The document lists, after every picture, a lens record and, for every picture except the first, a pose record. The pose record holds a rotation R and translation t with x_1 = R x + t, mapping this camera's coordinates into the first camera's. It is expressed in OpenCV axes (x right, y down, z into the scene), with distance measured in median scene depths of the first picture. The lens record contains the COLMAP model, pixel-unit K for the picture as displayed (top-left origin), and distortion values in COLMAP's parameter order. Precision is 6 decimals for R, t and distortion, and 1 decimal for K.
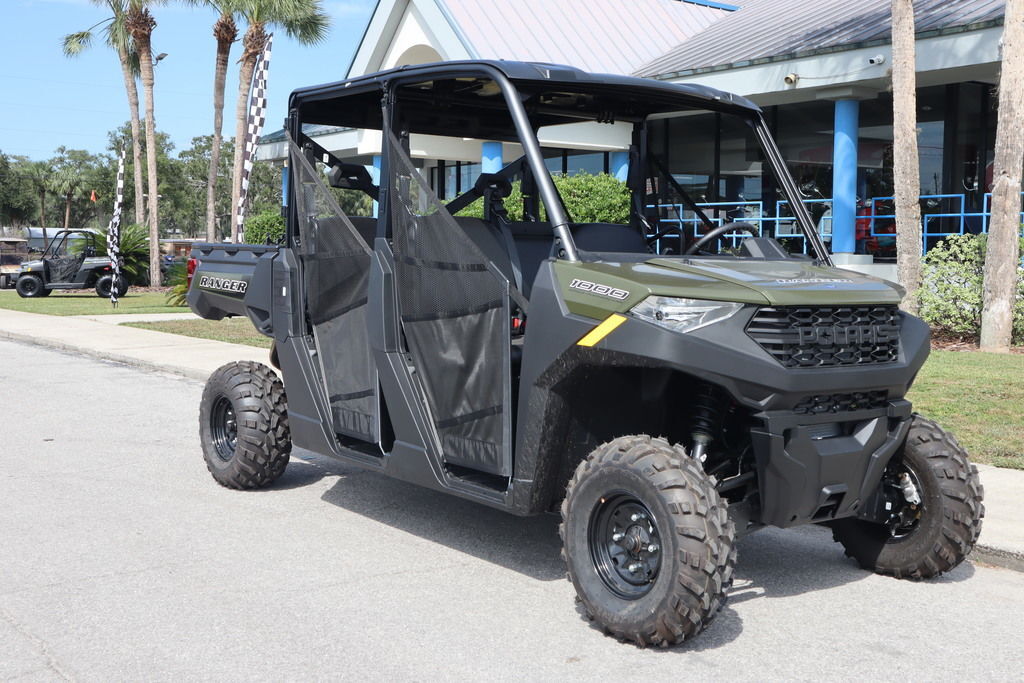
lens RADIAL K [[1171.5, 0, 512.0], [0, 1171.5, 341.5], [0, 0, 1]] dist [-0.104688, 0.374220]
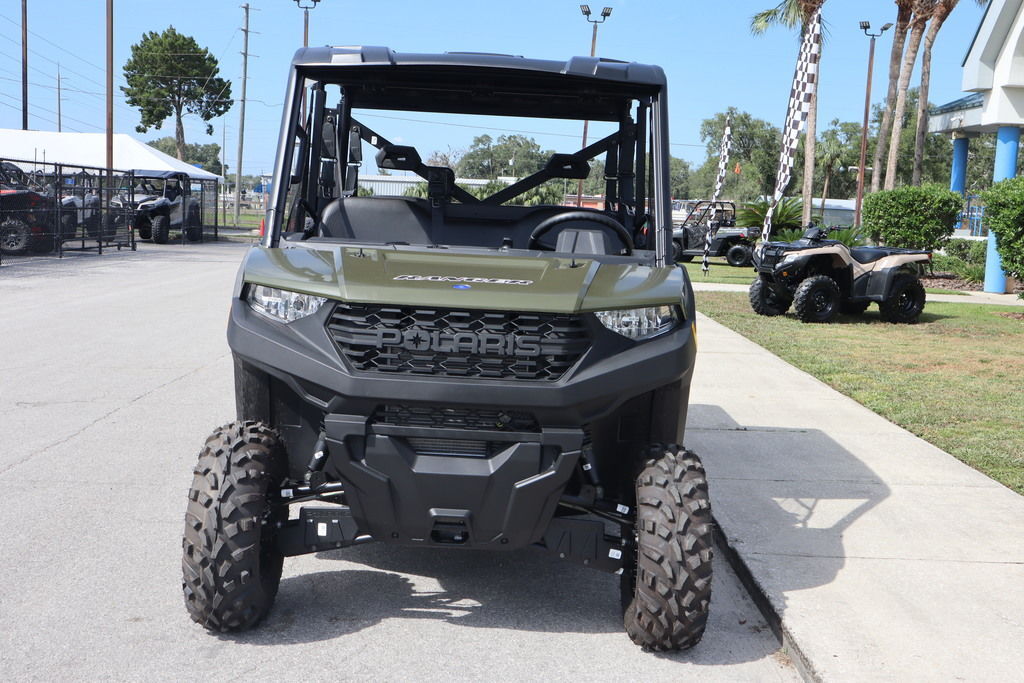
lens RADIAL K [[1171.5, 0, 512.0], [0, 1171.5, 341.5], [0, 0, 1]] dist [-0.104688, 0.374220]
pose [[0.808435, 0.092999, -0.581191, 0.649847], [-0.079097, 0.995647, 0.049294, -0.041587], [0.583246, 0.006120, 0.812273, 0.235787]]
